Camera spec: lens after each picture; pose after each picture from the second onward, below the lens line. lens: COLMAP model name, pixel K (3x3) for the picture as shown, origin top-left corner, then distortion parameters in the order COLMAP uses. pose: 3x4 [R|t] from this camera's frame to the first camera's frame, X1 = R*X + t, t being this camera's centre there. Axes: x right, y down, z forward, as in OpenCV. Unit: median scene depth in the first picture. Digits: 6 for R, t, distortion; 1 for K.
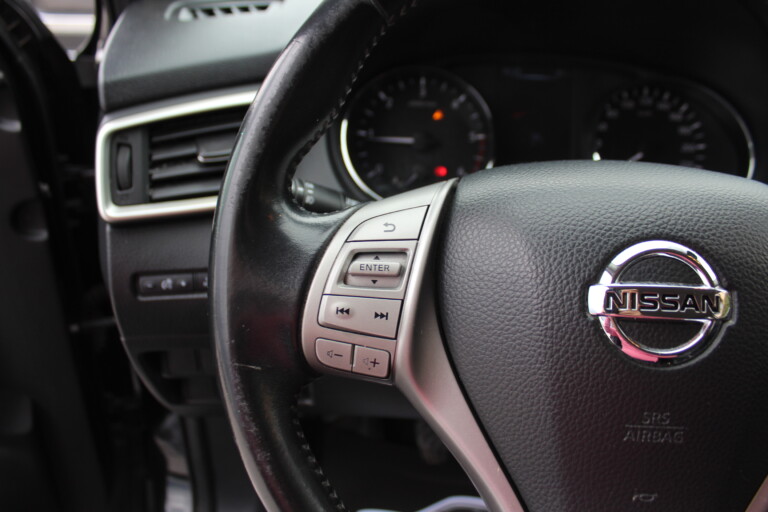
lens RADIAL K [[620.9, 0, 376.2], [0, 620.9, 249.2], [0, 0, 1]] dist [-0.157745, 0.109863]
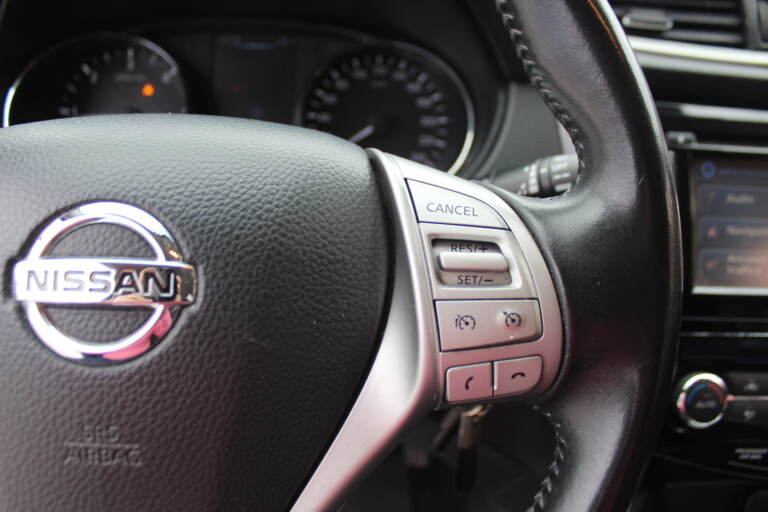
lens RADIAL K [[620.9, 0, 376.2], [0, 620.9, 249.2], [0, 0, 1]] dist [-0.157745, 0.109863]
pose [[0.992907, -0.017140, 0.117648, 0.656375], [0.017749, 0.999834, -0.004126, 0.049655], [-0.117558, 0.006185, 0.993047, 0.175222]]
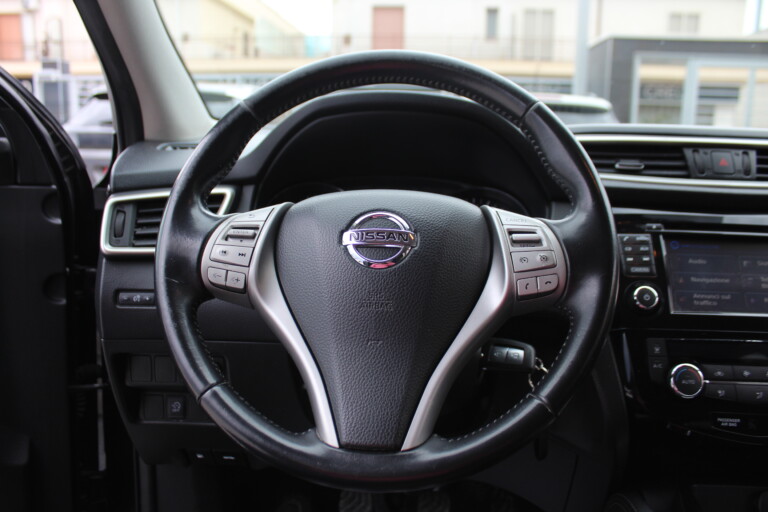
lens RADIAL K [[643.0, 0, 383.3], [0, 643.0, 248.4], [0, 0, 1]] dist [-0.165807, 0.147099]
pose [[0.999932, 0.009606, 0.006610, 0.425091], [-0.006856, 0.942866, -0.333101, 0.731741], [-0.009433, 0.333033, 0.942868, -0.865671]]
